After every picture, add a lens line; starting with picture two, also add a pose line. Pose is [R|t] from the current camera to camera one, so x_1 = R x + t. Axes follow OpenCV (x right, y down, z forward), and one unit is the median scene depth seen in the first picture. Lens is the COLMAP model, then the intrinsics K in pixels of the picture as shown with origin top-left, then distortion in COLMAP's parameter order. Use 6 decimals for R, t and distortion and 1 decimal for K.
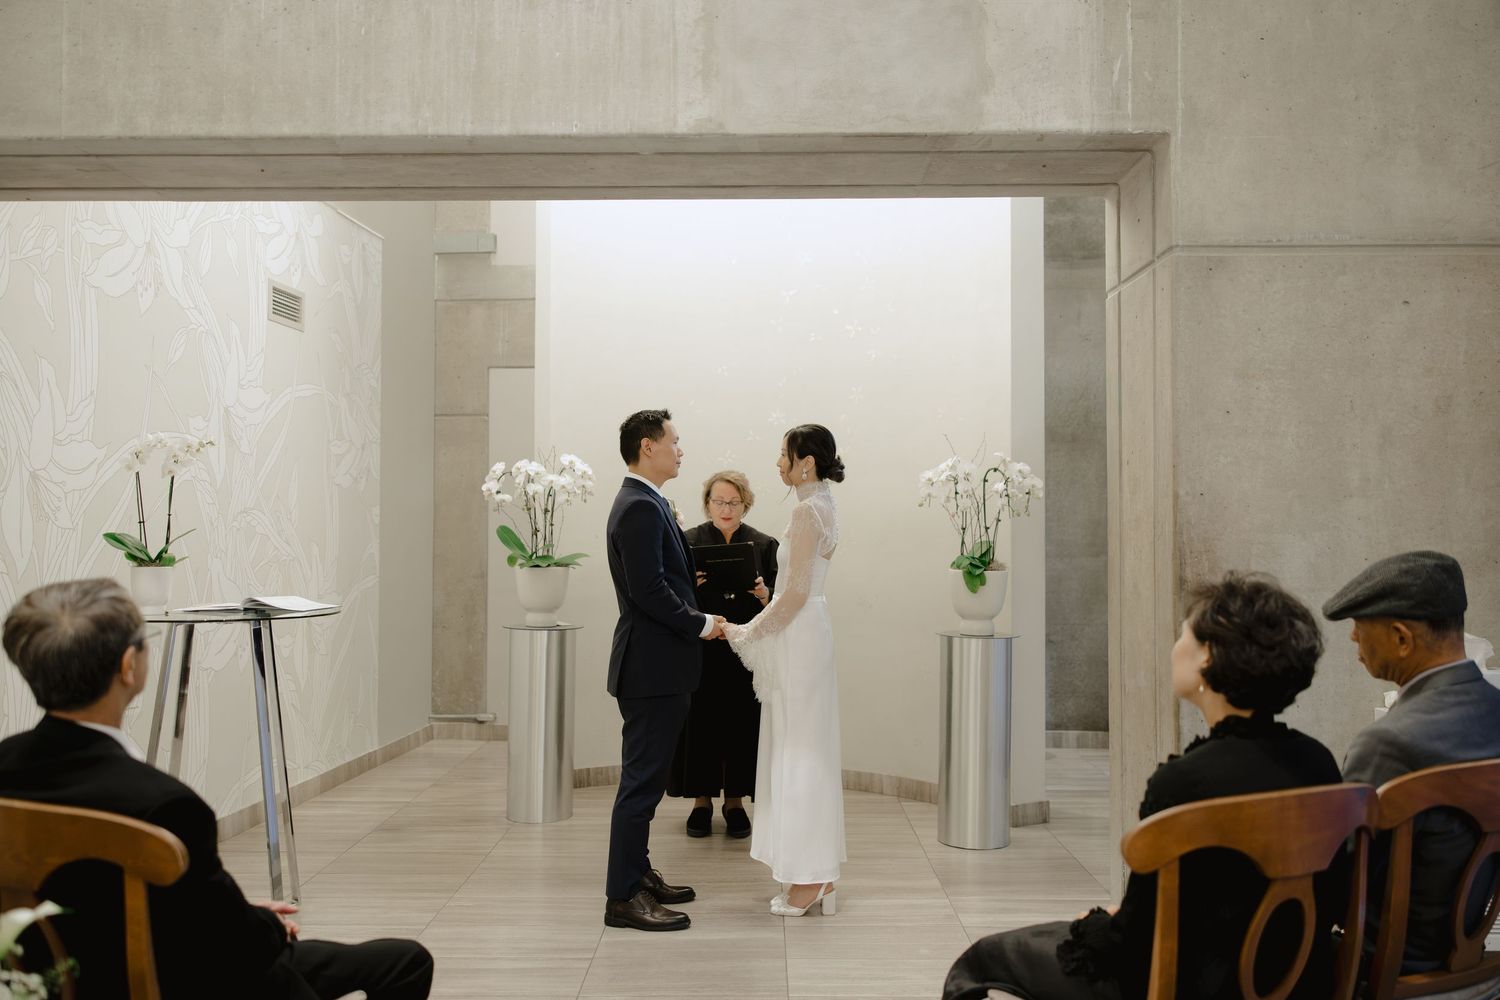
lens RADIAL K [[1164.9, 0, 735.7], [0, 1164.9, 515.1], [0, 0, 1]] dist [0.007453, 0.007614]
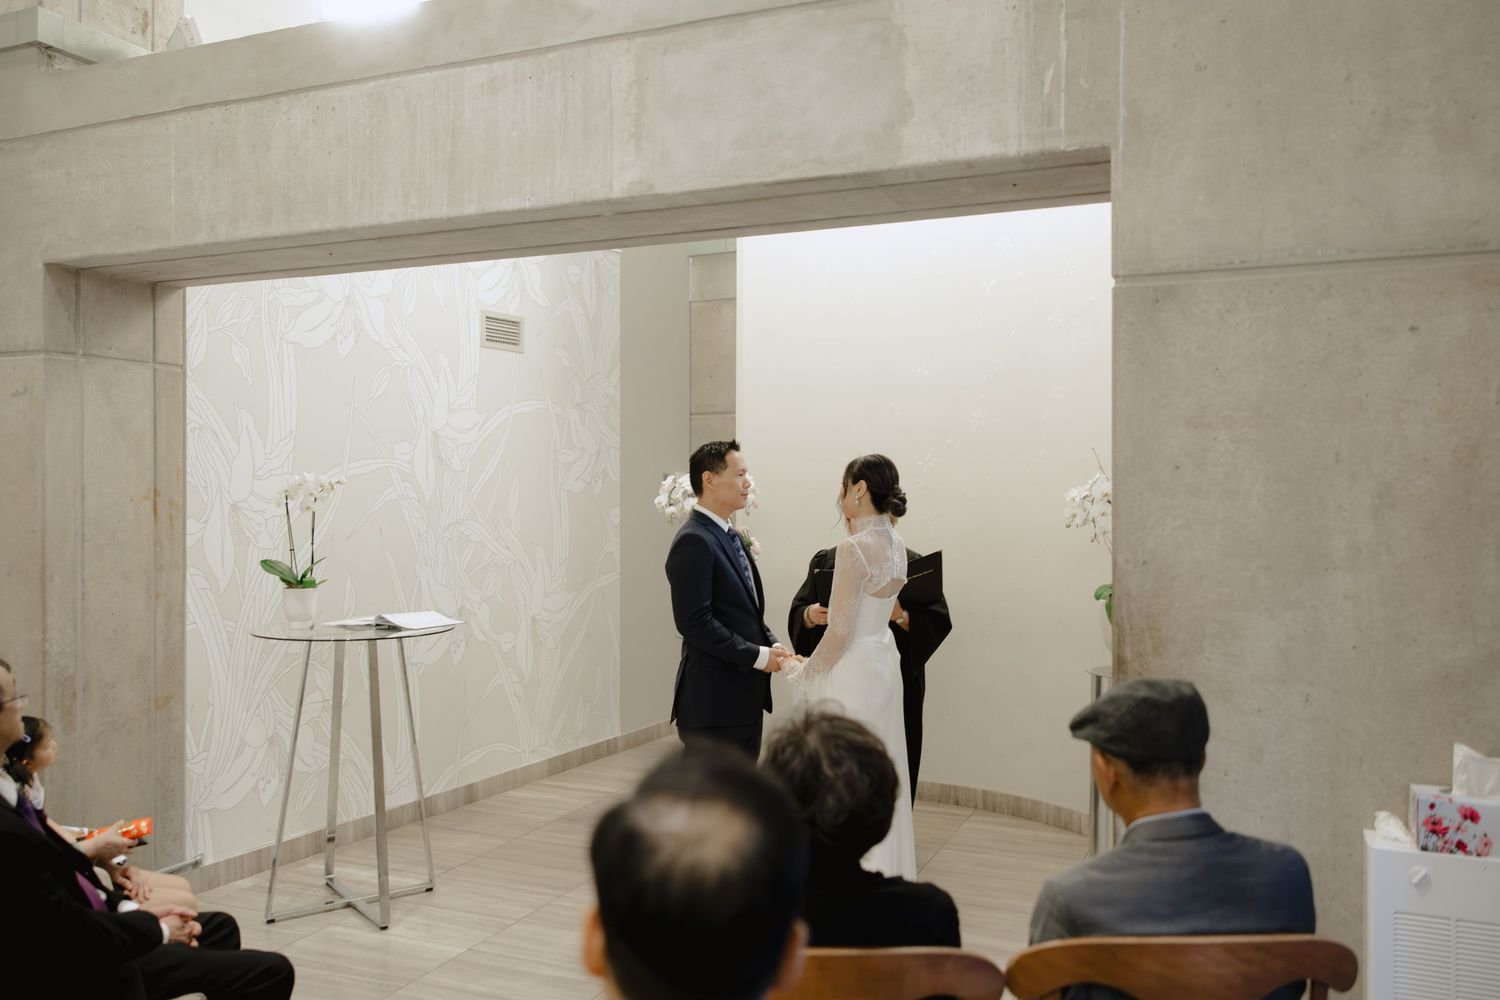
lens RADIAL K [[1227.4, 0, 740.9], [0, 1227.4, 495.3], [0, 0, 1]] dist [0.013340, 0.003436]
pose [[0.920353, 0.002420, -0.391080, 0.475773], [0.007391, 0.999695, 0.023580, -0.090512], [0.391018, -0.024593, 0.920055, 0.042612]]
